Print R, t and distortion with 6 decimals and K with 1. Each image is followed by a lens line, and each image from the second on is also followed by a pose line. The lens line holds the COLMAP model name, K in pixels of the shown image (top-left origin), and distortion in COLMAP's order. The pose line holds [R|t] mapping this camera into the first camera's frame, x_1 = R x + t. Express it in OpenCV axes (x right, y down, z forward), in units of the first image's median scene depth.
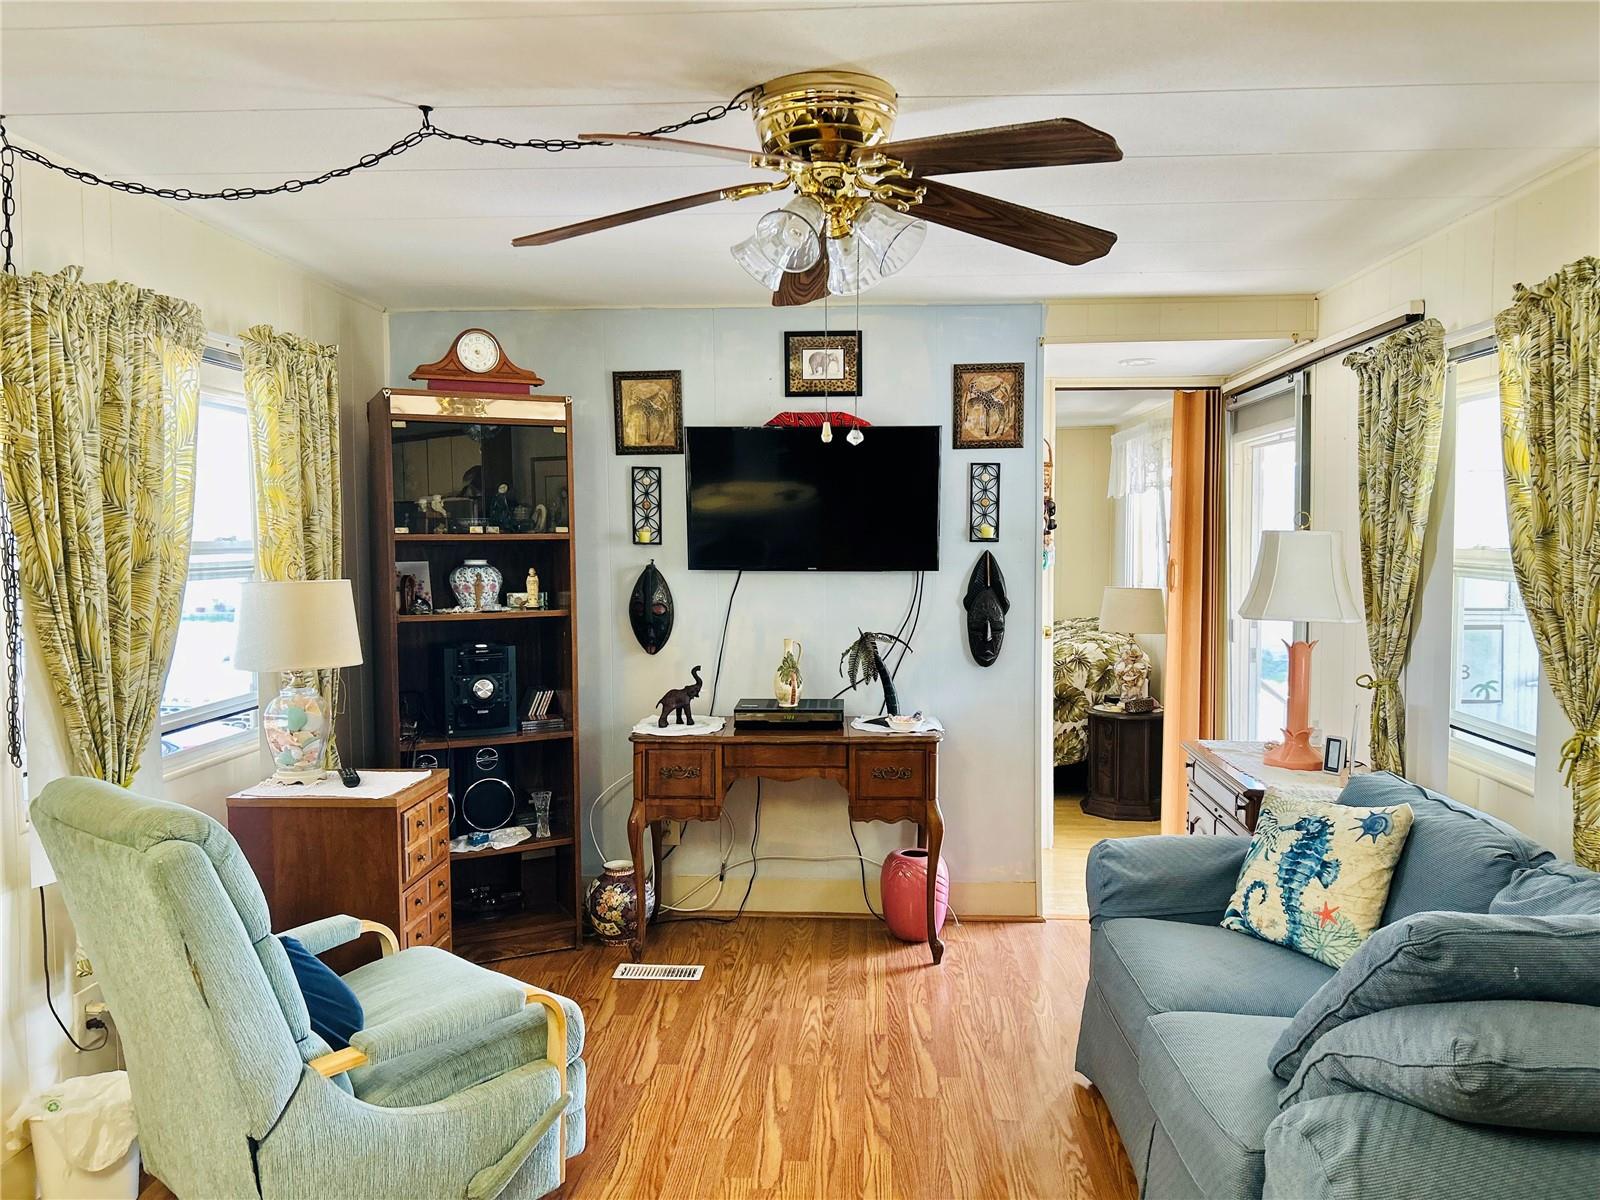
lens RADIAL K [[1199.4, 0, 798.5], [0, 1199.4, 607.9], [0, 0, 1]] dist [0.089816, -0.108681]
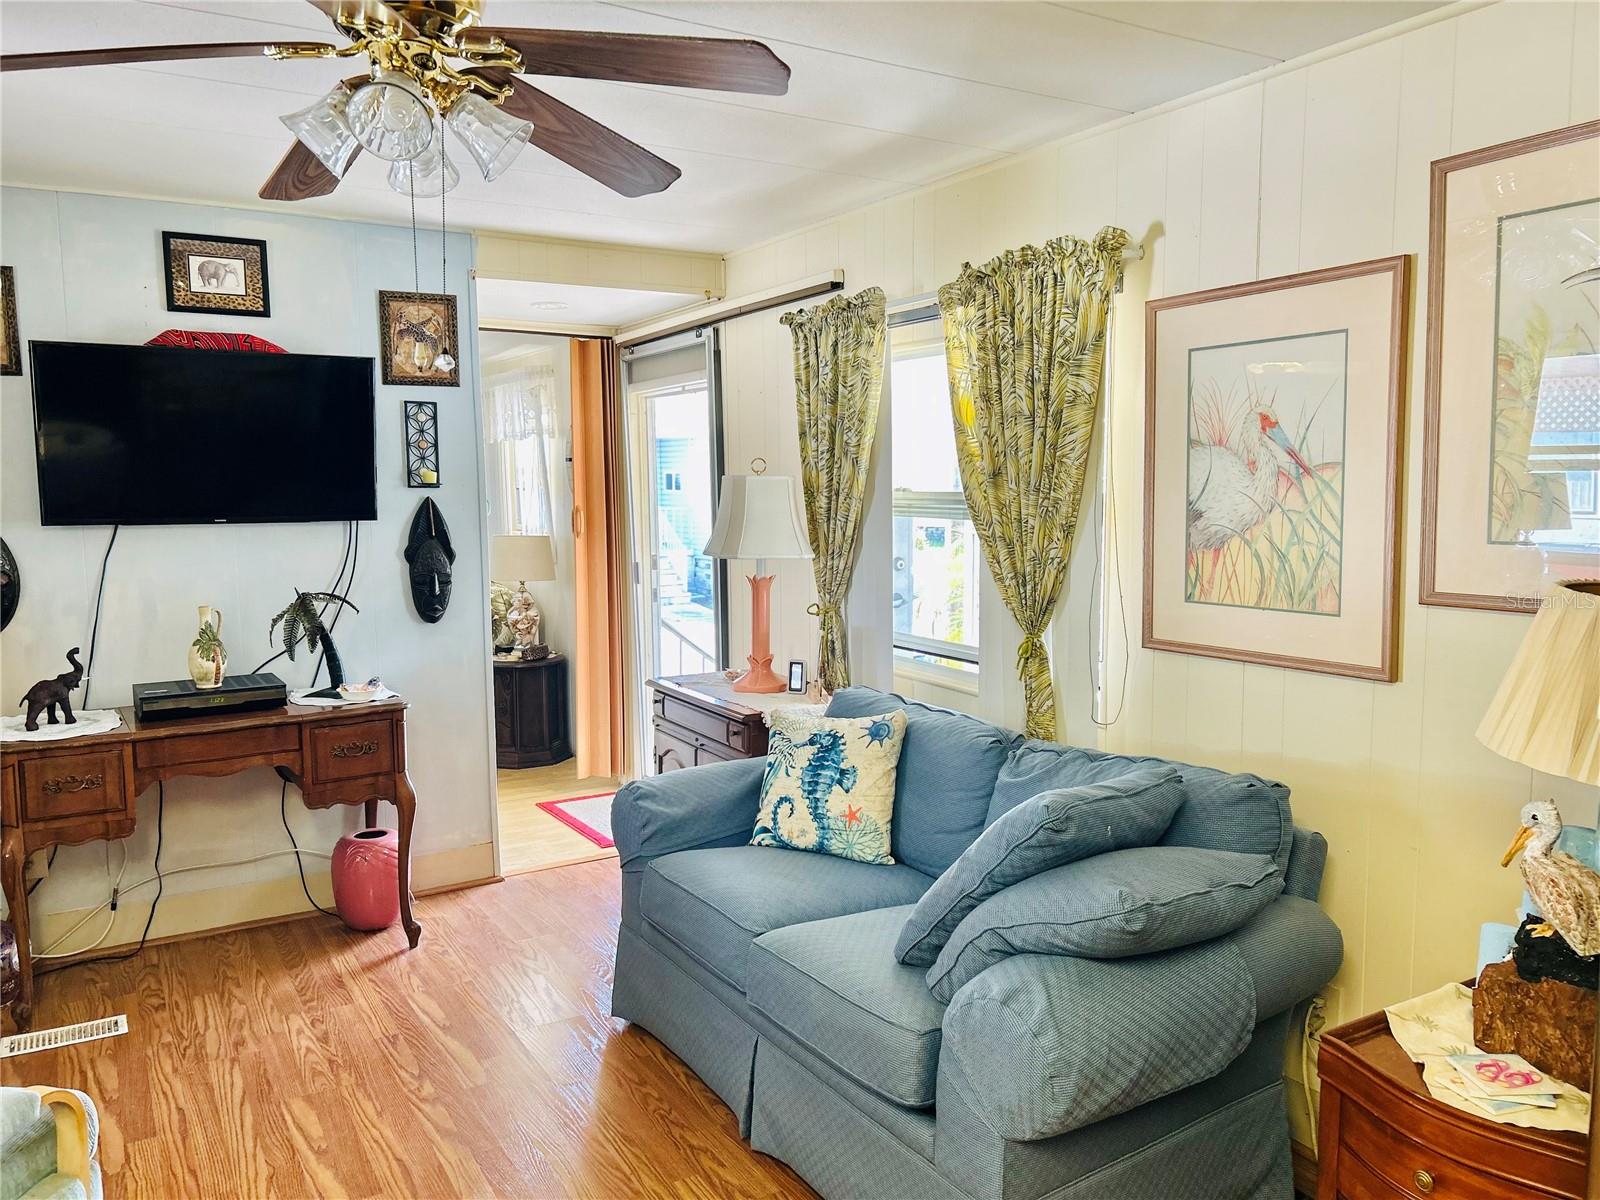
lens RADIAL K [[1199.4, 0, 798.5], [0, 1199.4, 607.9], [0, 0, 1]] dist [0.089816, -0.108681]
pose [[0.828585, -0.064650, 0.556118, -0.152665], [0.041882, 0.997685, 0.053582, -0.001006], [-0.558295, -0.021106, 0.829374, 0.079565]]
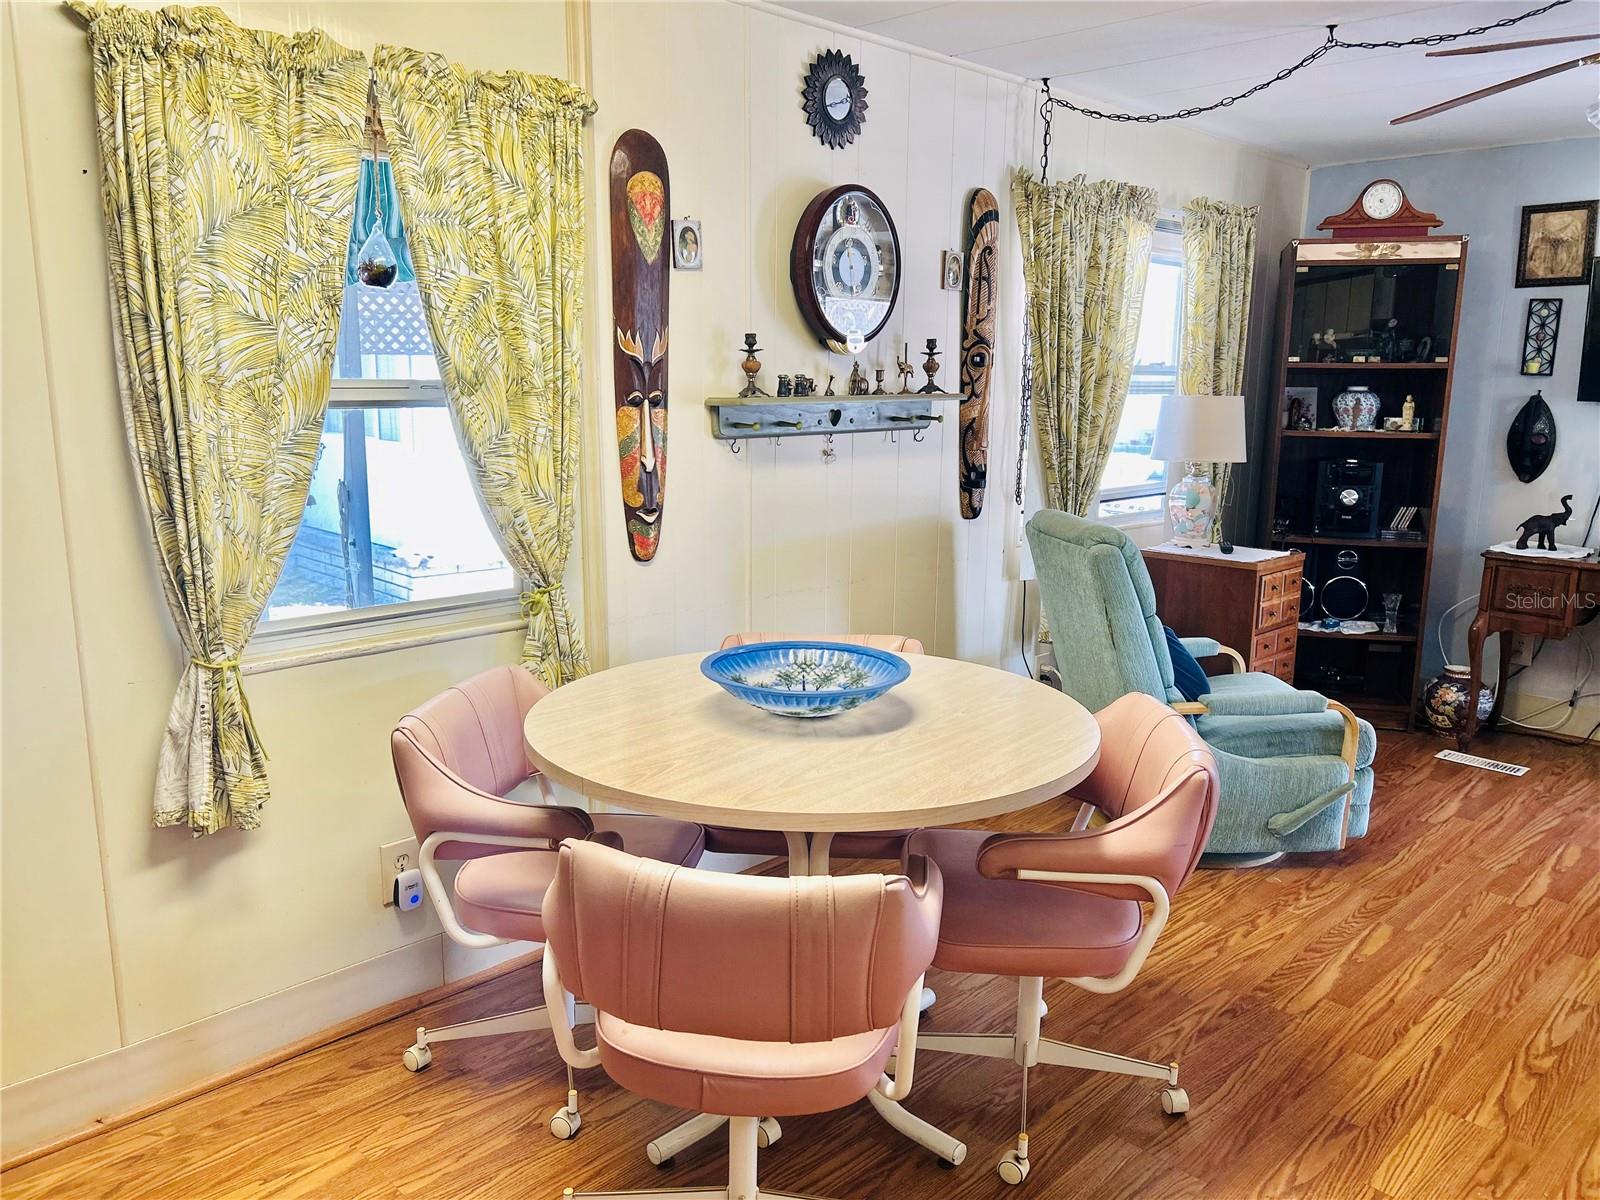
lens RADIAL K [[1199.8, 0, 800.0], [0, 1199.8, 600.0], [0, 0, 1]] dist [0.034687, -0.035360]
pose [[0.744990, 0.139507, -0.652324, 0.130427], [-0.058895, 0.987824, 0.143997, 0.030516], [0.664470, -0.068858, 0.744136, -0.253292]]
